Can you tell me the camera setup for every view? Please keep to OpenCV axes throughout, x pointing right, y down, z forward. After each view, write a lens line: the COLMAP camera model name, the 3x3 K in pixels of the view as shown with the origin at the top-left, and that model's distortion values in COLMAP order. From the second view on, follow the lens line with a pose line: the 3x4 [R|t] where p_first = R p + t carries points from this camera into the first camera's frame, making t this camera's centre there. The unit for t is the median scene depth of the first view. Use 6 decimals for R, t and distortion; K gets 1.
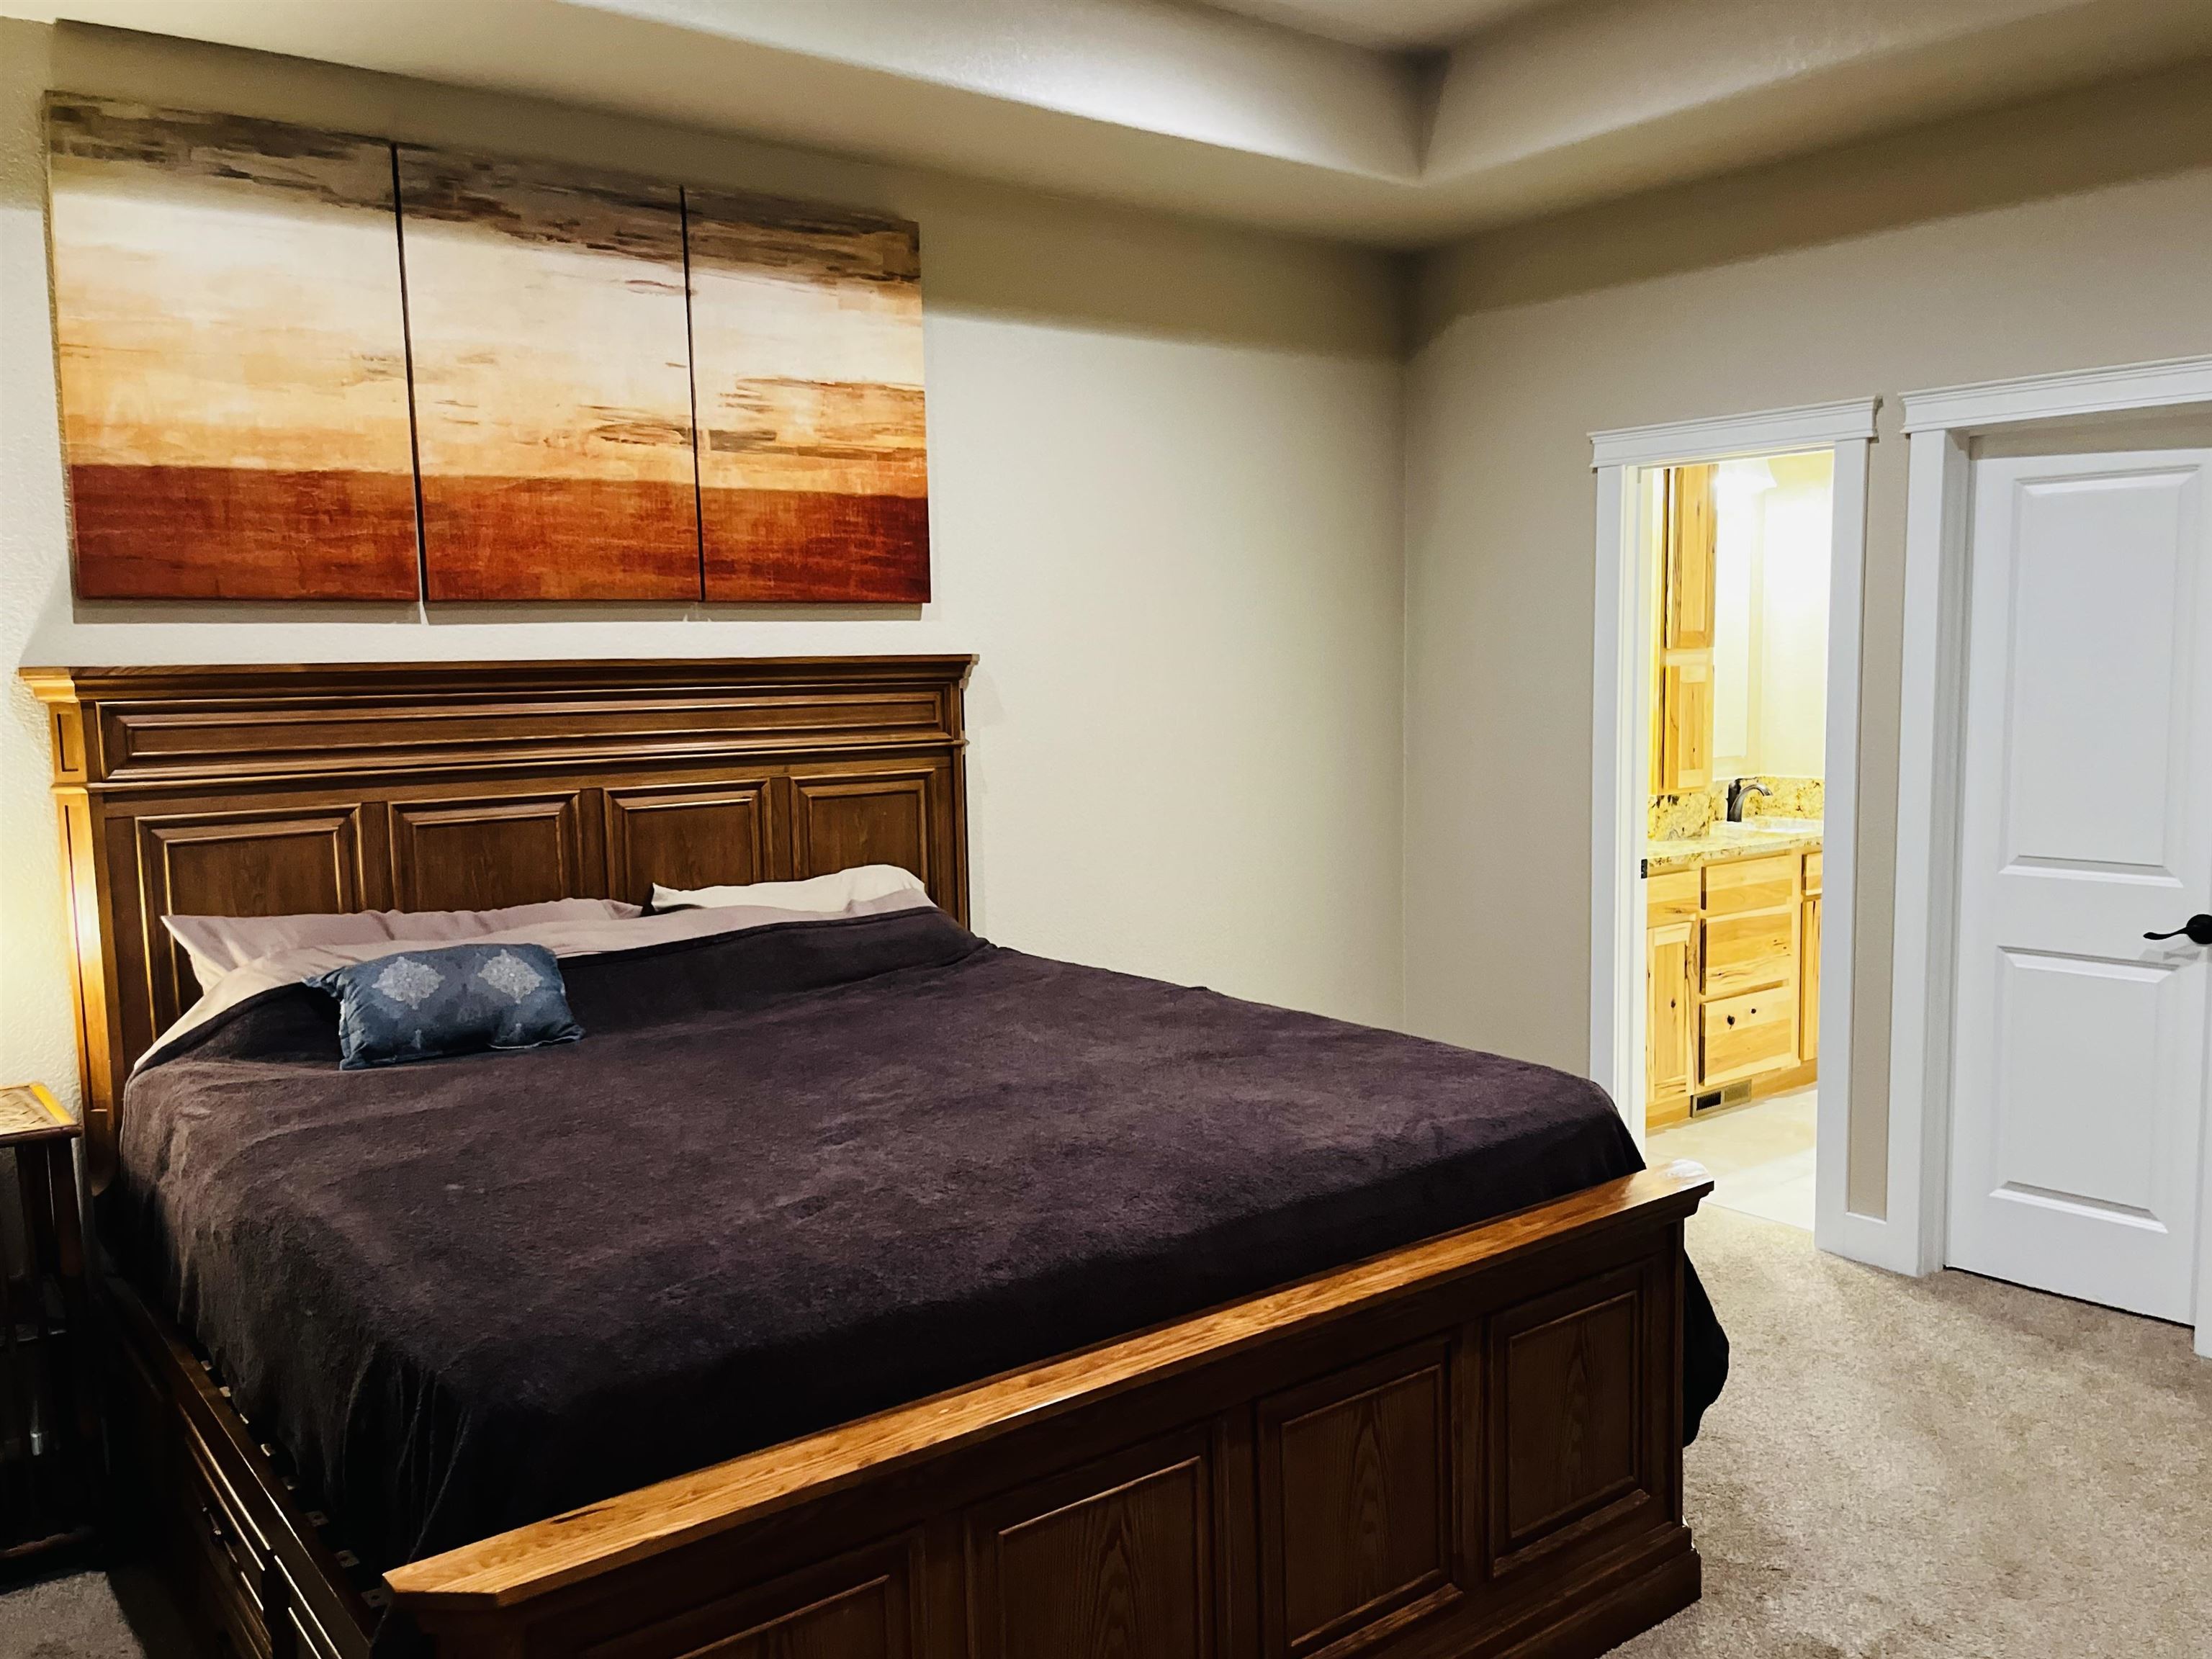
lens RADIAL K [[1756.5, 0, 1106.0], [0, 1756.5, 835.2], [0, 0, 1]] dist [0.008953, 0.000438]
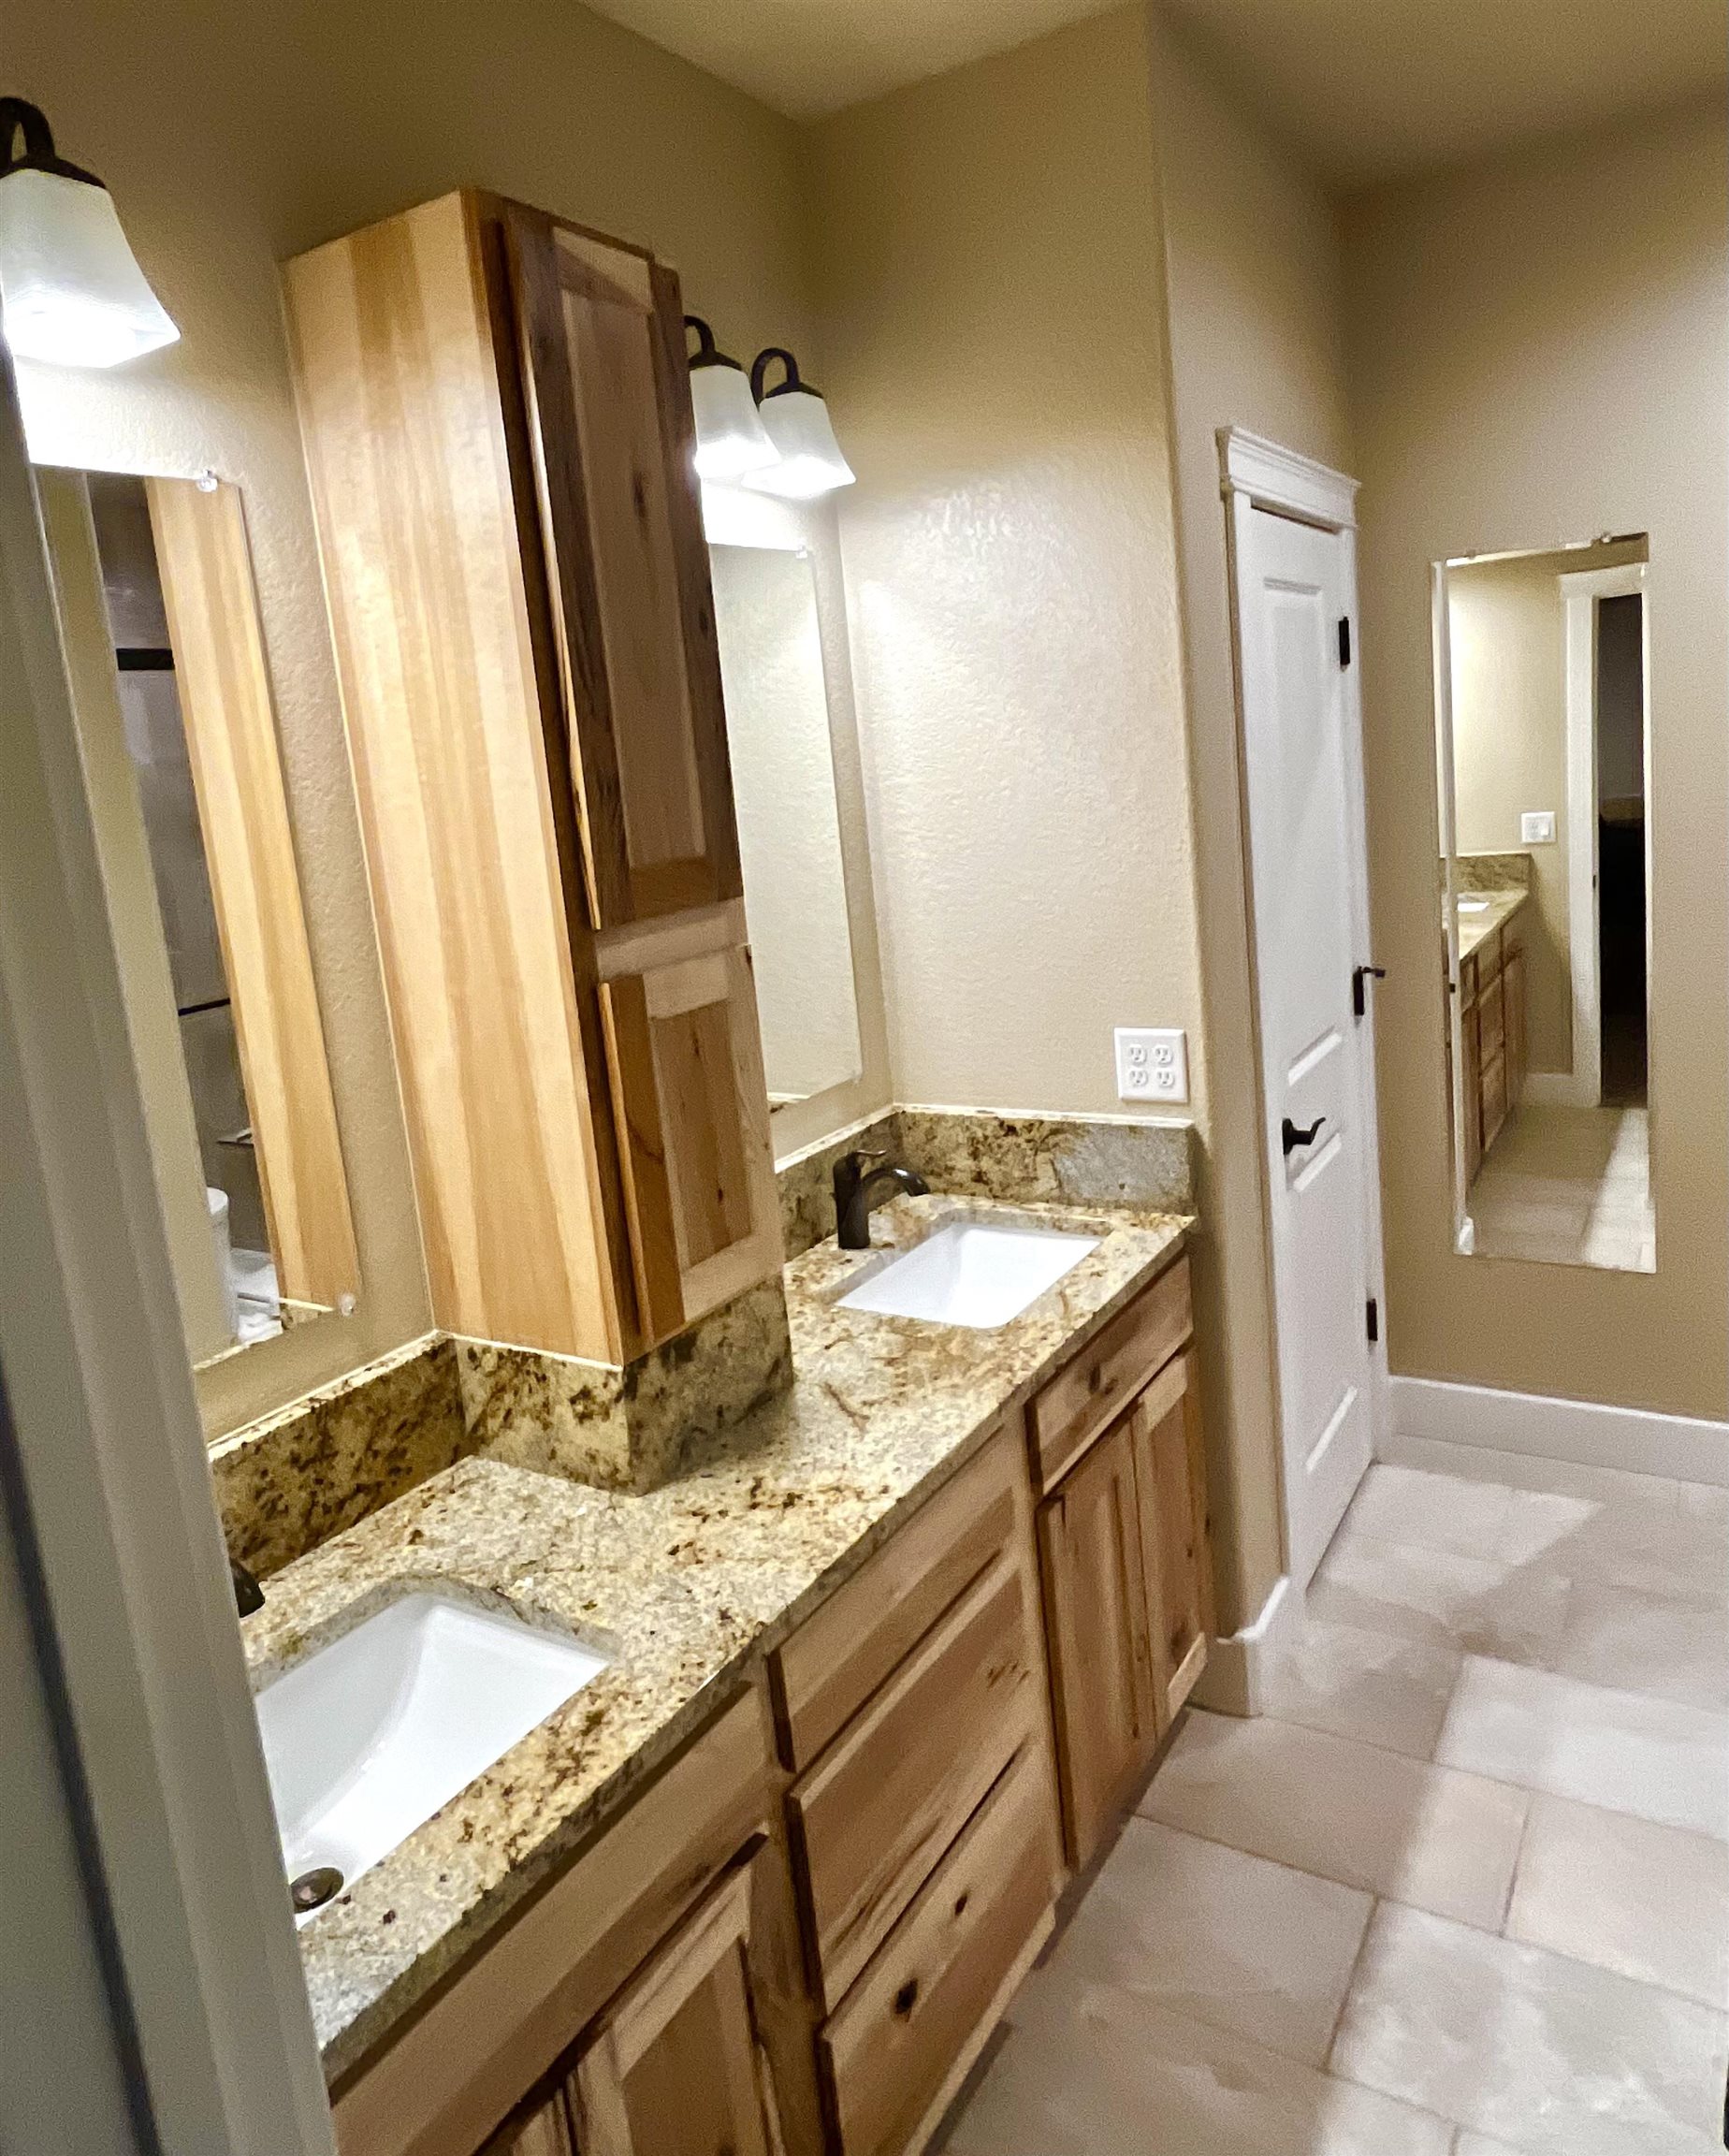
lens RADIAL K [[1446.7, 0, 905.4], [0, 1446.7, 967.1], [0, 0, 1]] dist [0.001523, -0.003269]
pose [[0.925719, -0.124555, 0.357114, 0.273001], [0.114550, 0.992202, 0.049124, -0.104245], [-0.360448, -0.004568, 0.932768, 0.722042]]
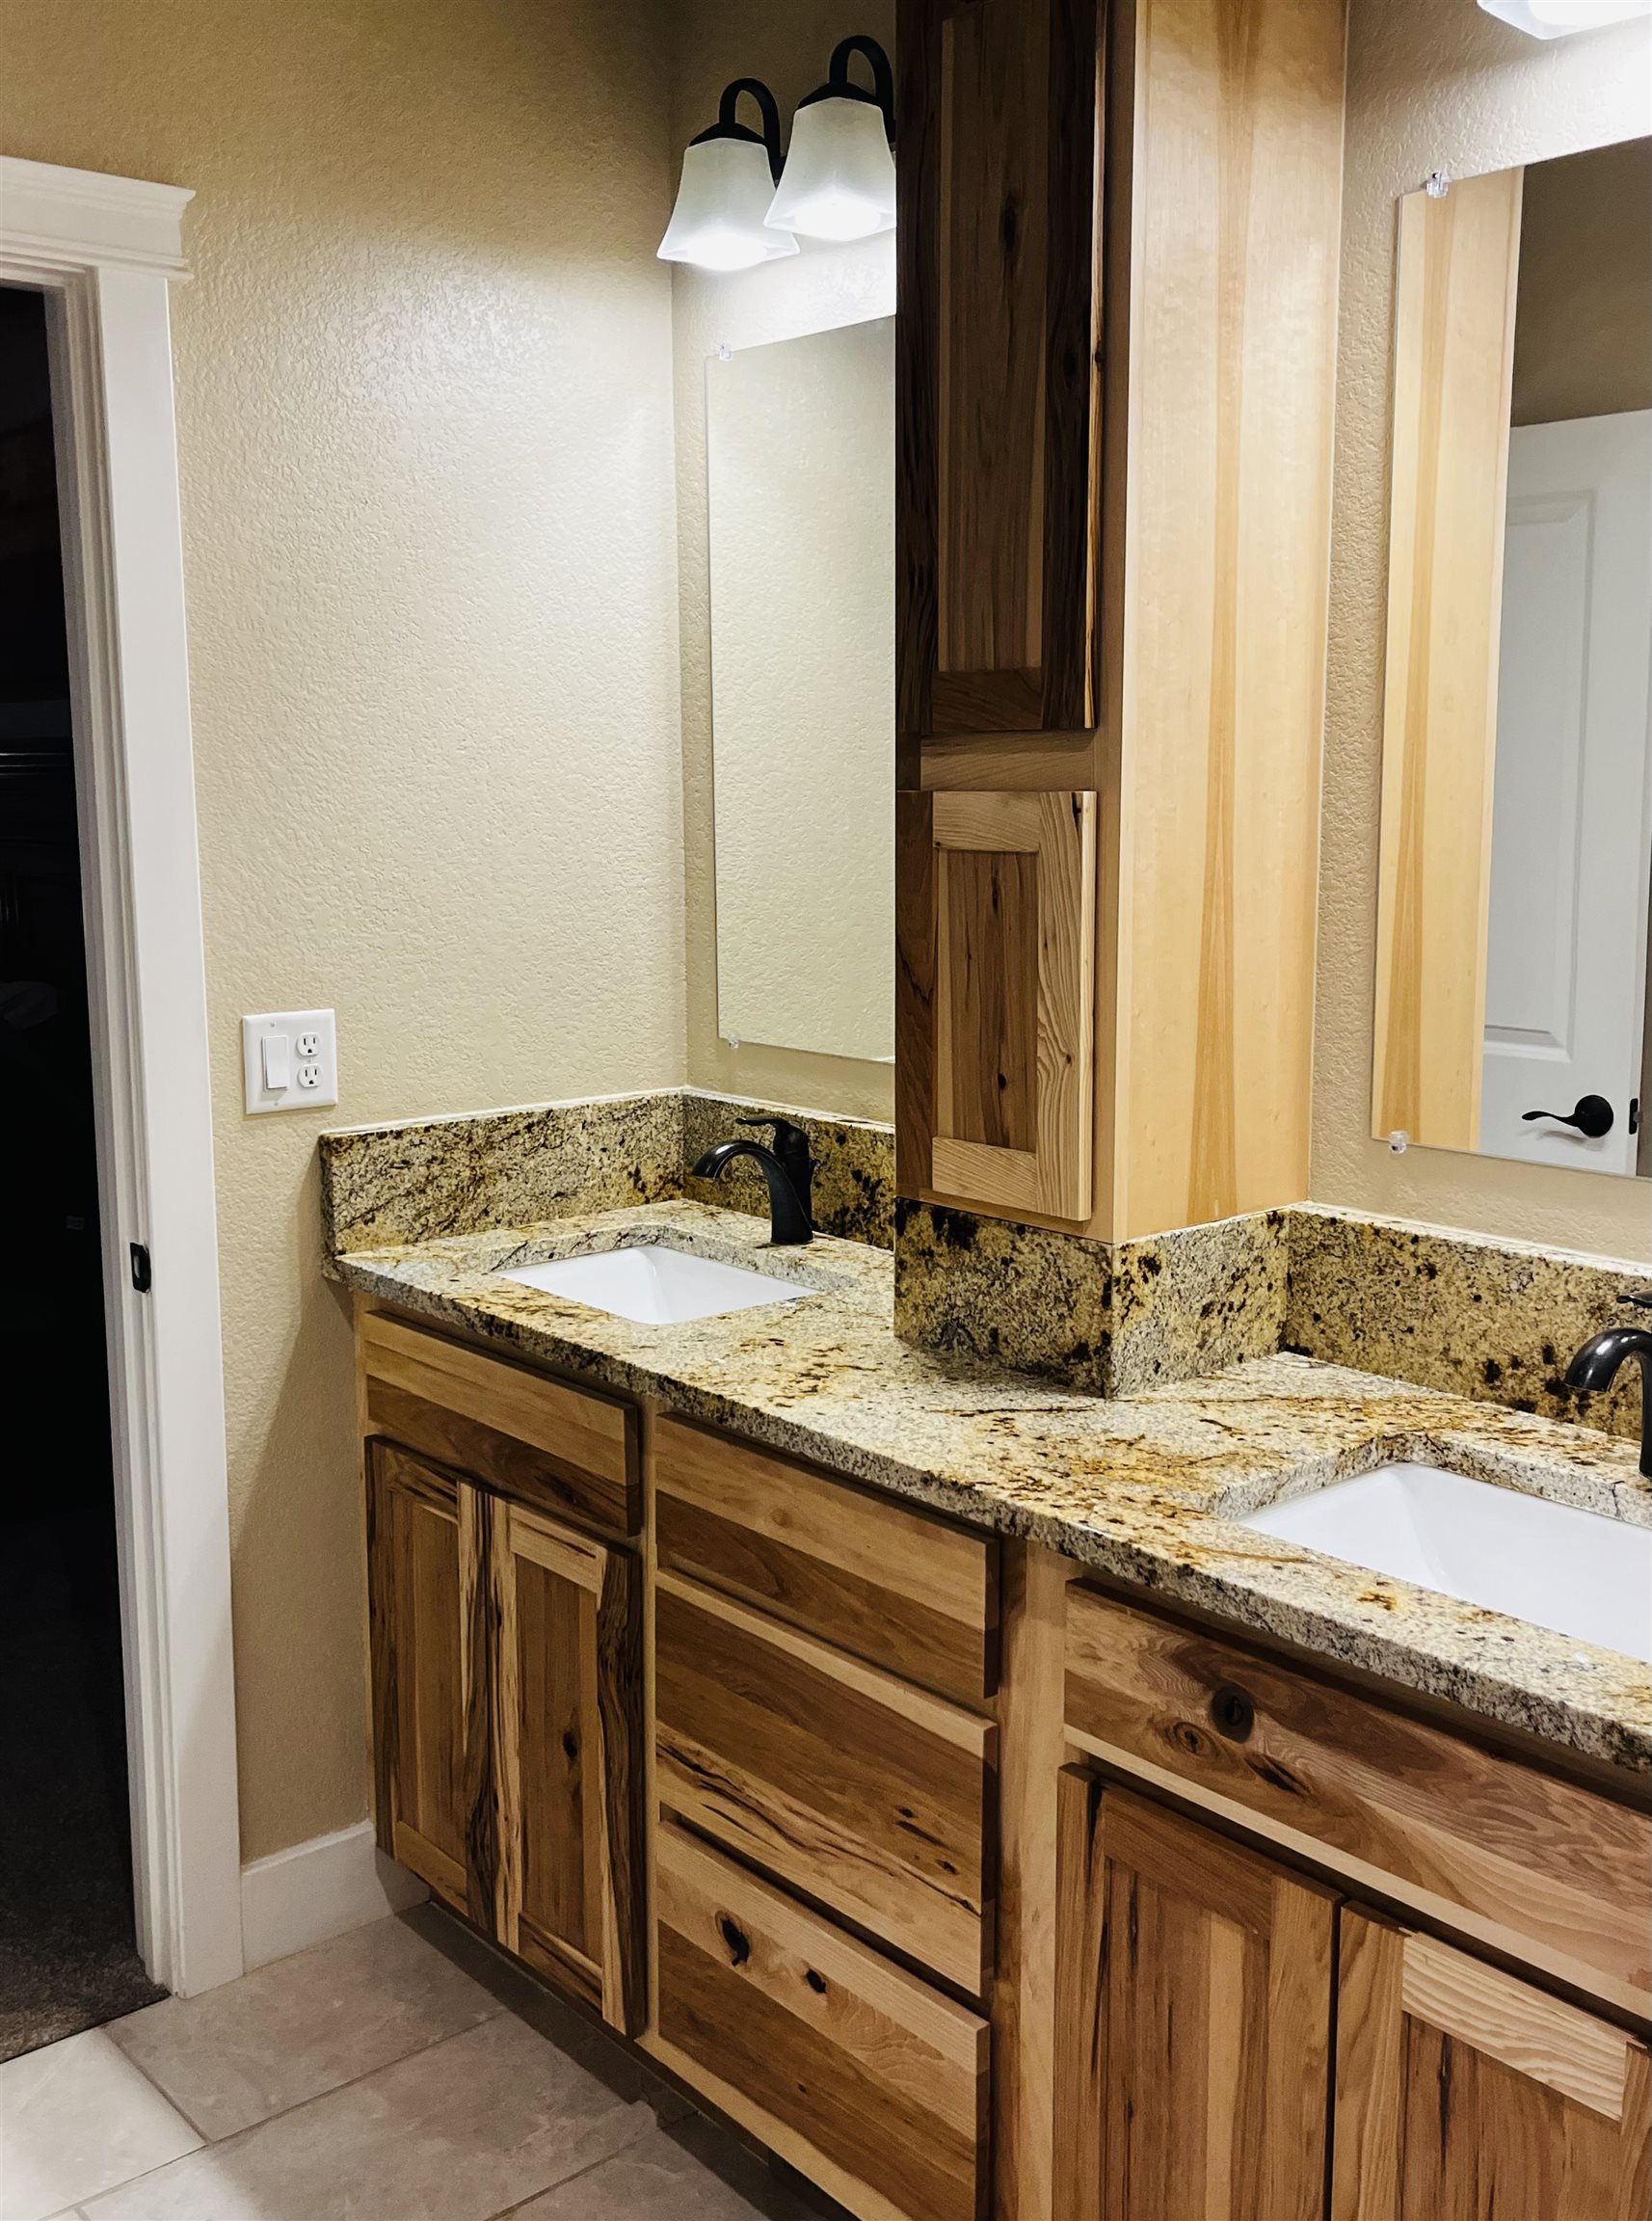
lens RADIAL K [[2142.9, 0, 825.2], [0, 2142.9, 1109.6], [0, 0, 1]] dist [0.033443, 0.000000]
pose [[0.046680, 0.173421, -0.983741, 0.692061], [-0.104863, 0.980224, 0.167825, -0.101563], [0.993390, 0.095324, 0.063942, 0.955617]]
